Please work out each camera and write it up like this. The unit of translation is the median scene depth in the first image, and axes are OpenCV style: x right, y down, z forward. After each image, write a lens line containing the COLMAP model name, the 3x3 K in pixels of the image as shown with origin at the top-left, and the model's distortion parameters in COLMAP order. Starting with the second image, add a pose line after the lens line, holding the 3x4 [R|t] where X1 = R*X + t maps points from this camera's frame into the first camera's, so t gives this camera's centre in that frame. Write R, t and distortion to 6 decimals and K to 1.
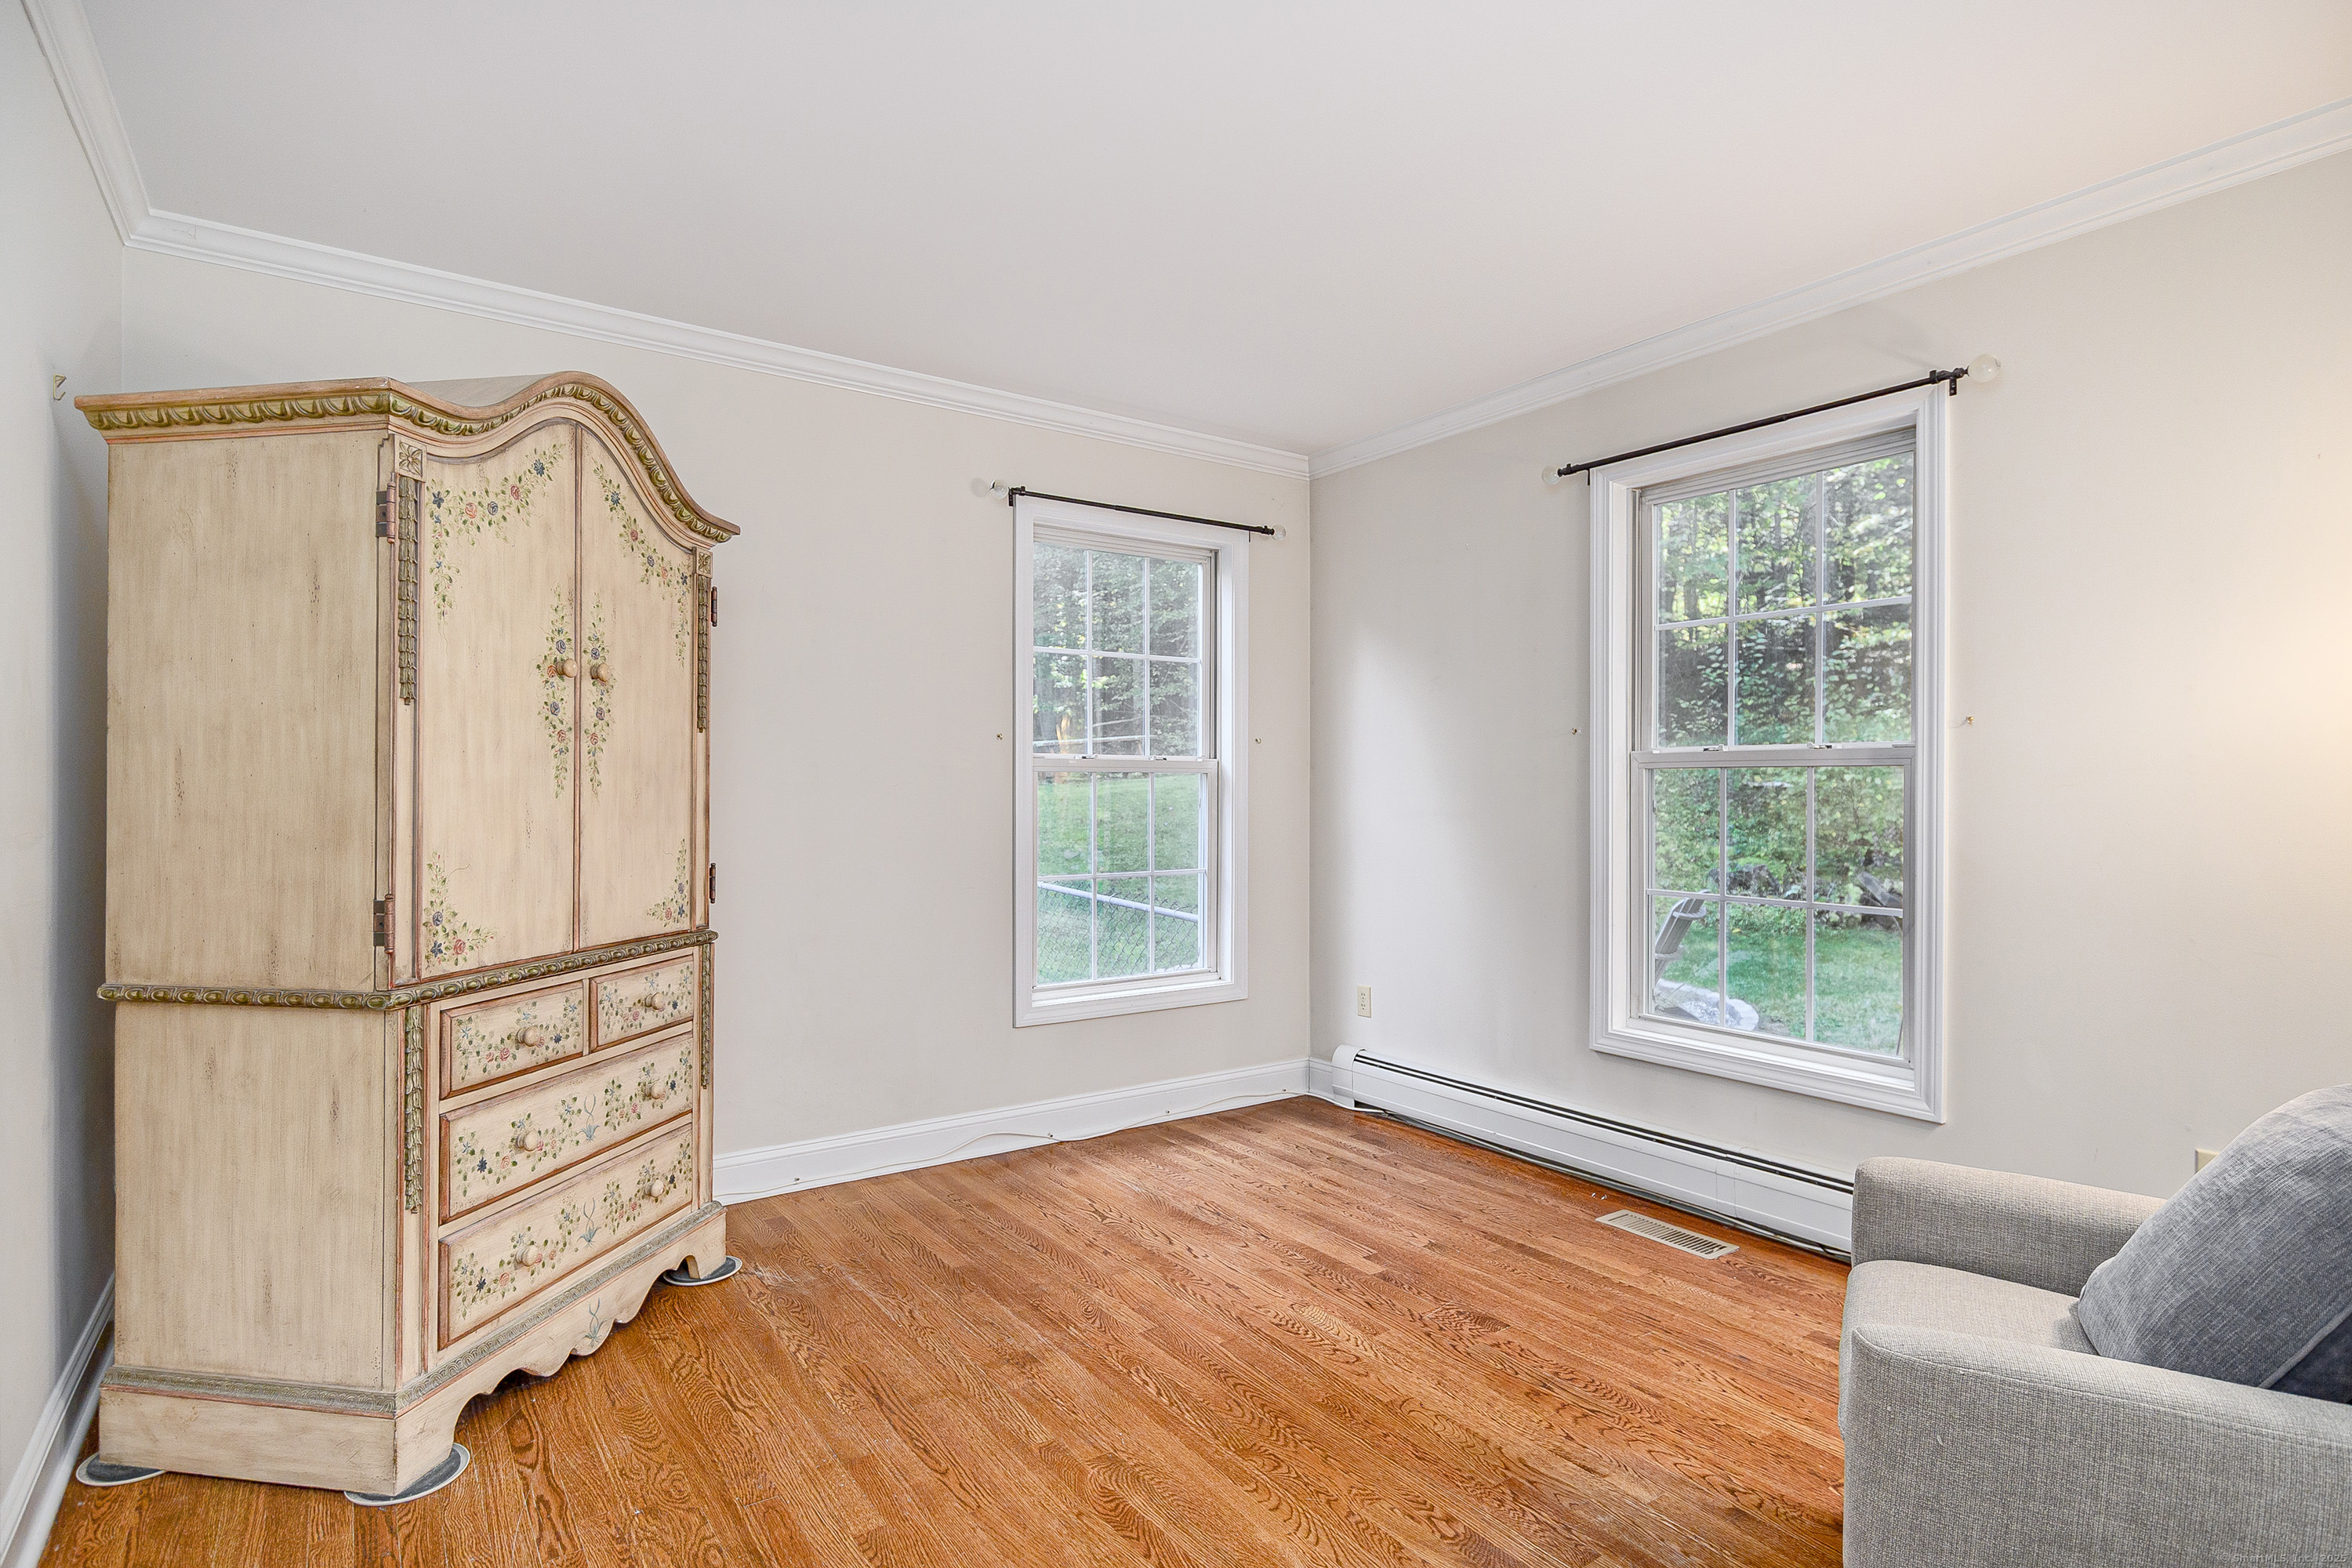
lens RADIAL K [[1208.7, 0, 1173.0], [0, 1208.7, 793.2], [0, 0, 1]] dist [-0.001250, 0.000300]
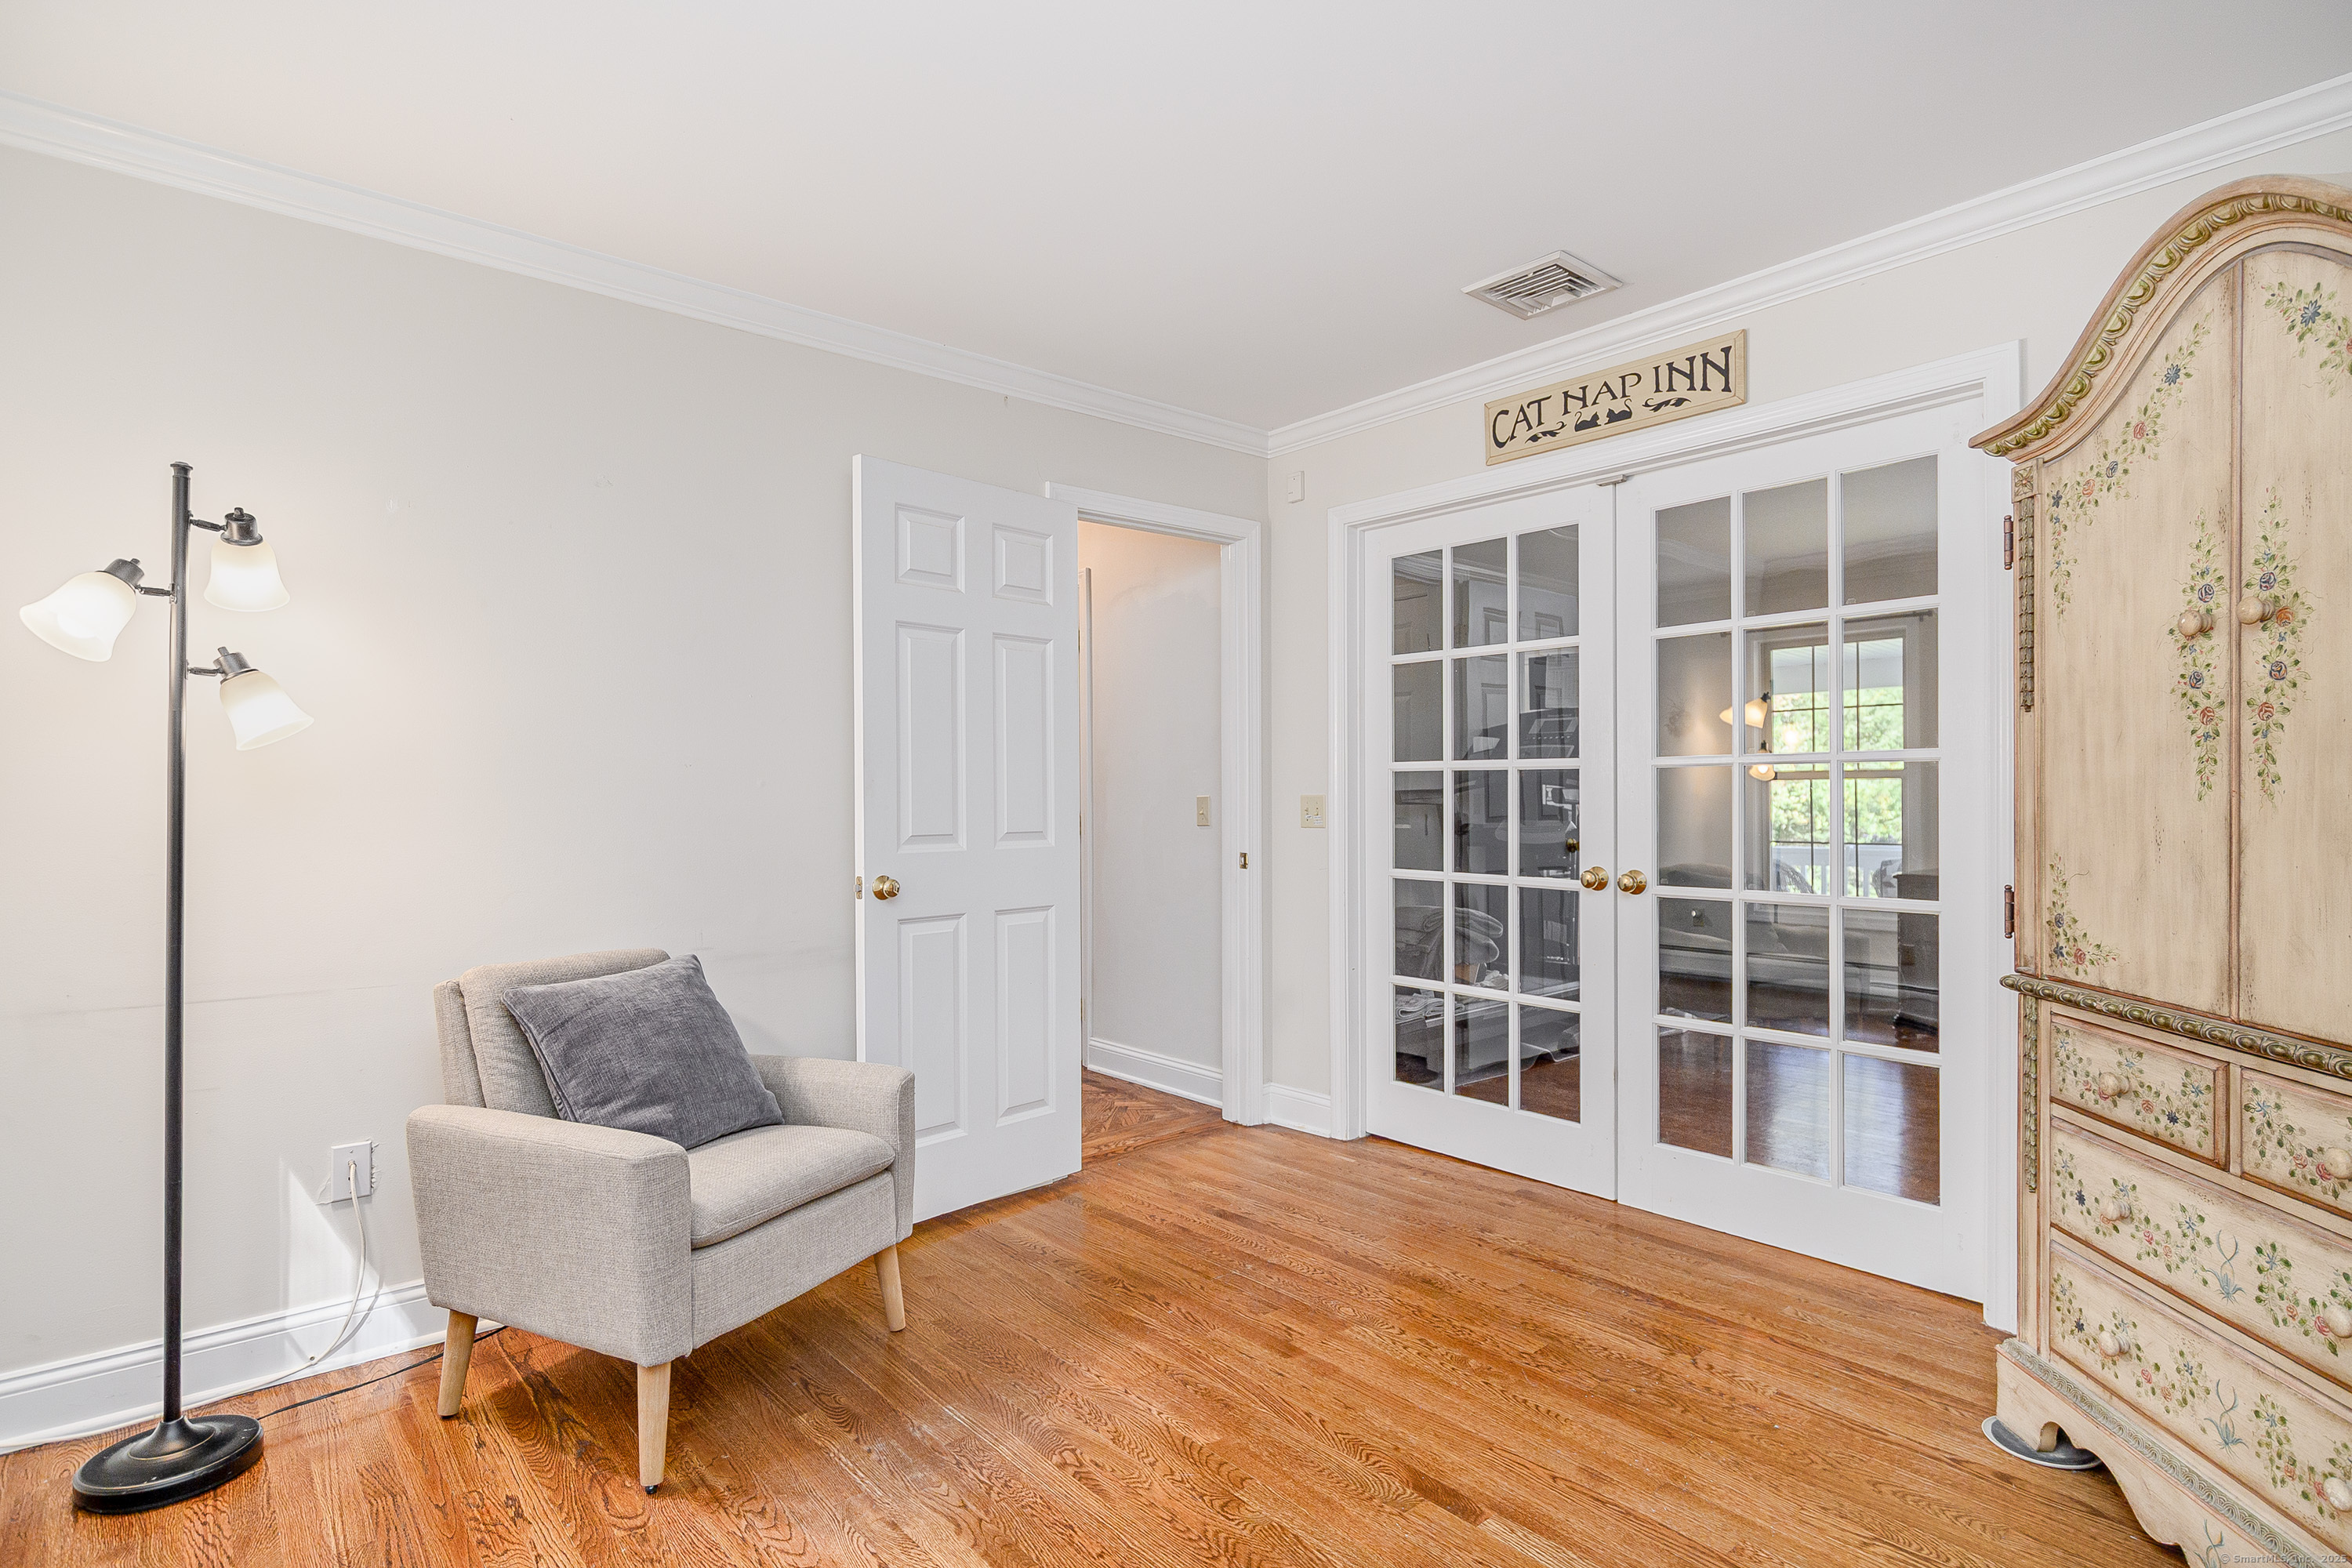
lens RADIAL K [[1208.7, 0, 1178.1], [0, 1208.7, 795.0], [0, 0, 1]] dist [-0.001250, 0.000300]
pose [[-0.994952, 0.003414, -0.100292, 0.193954], [0.003648, 0.999991, -0.002143, -0.000070], [0.100284, -0.002498, -0.994956, 1.749054]]
